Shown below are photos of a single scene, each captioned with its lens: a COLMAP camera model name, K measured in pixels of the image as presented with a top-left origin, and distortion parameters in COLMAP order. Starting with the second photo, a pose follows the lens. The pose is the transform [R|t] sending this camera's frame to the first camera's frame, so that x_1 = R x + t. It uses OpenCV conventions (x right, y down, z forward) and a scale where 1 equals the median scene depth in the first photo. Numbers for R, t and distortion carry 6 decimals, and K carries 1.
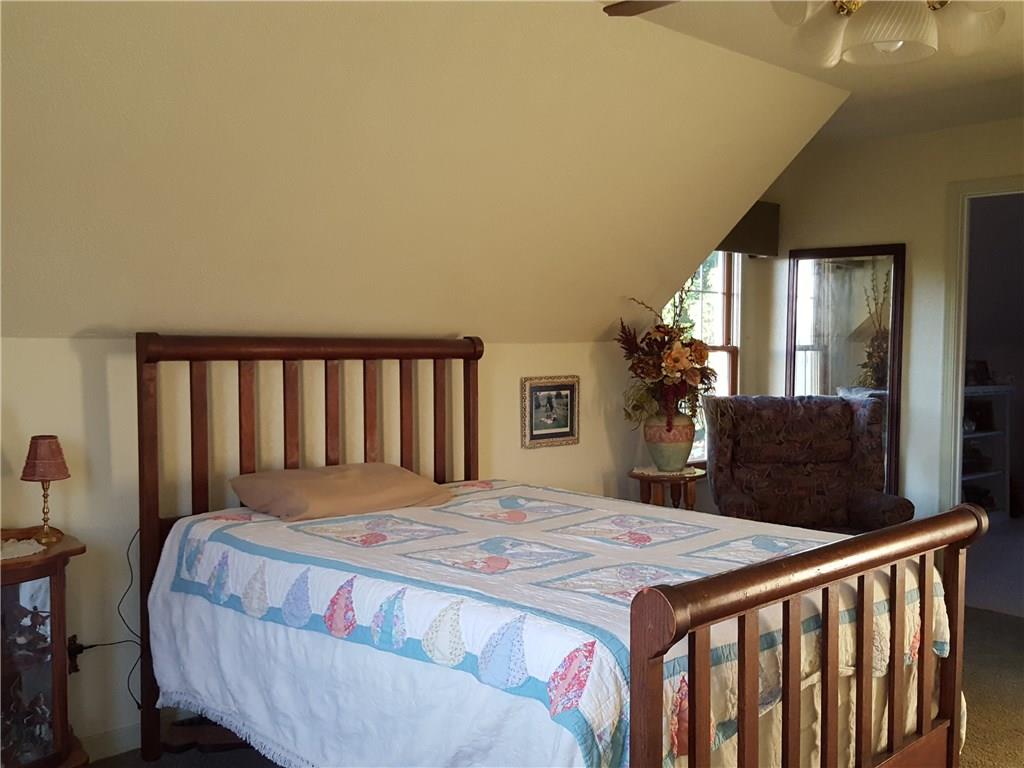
lens RADIAL K [[1004.0, 0, 511.7], [0, 1004.0, 398.4], [0, 0, 1]] dist [0.159689, -0.328451]
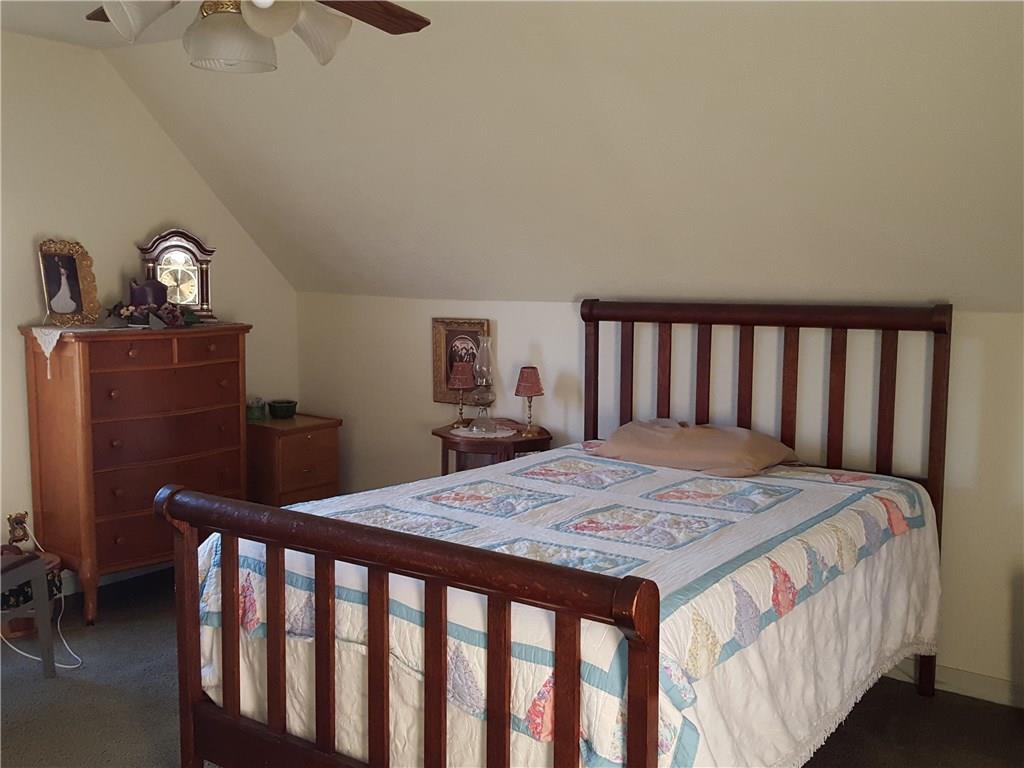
lens RADIAL K [[1004.0, 0, 511.7], [0, 1004.0, 398.4], [0, 0, 1]] dist [0.159689, -0.328451]
pose [[0.180768, 0.097777, -0.978654, 0.930436], [-0.082439, 0.993051, 0.083988, -0.037045], [0.980065, 0.065497, 0.187572, 0.651699]]
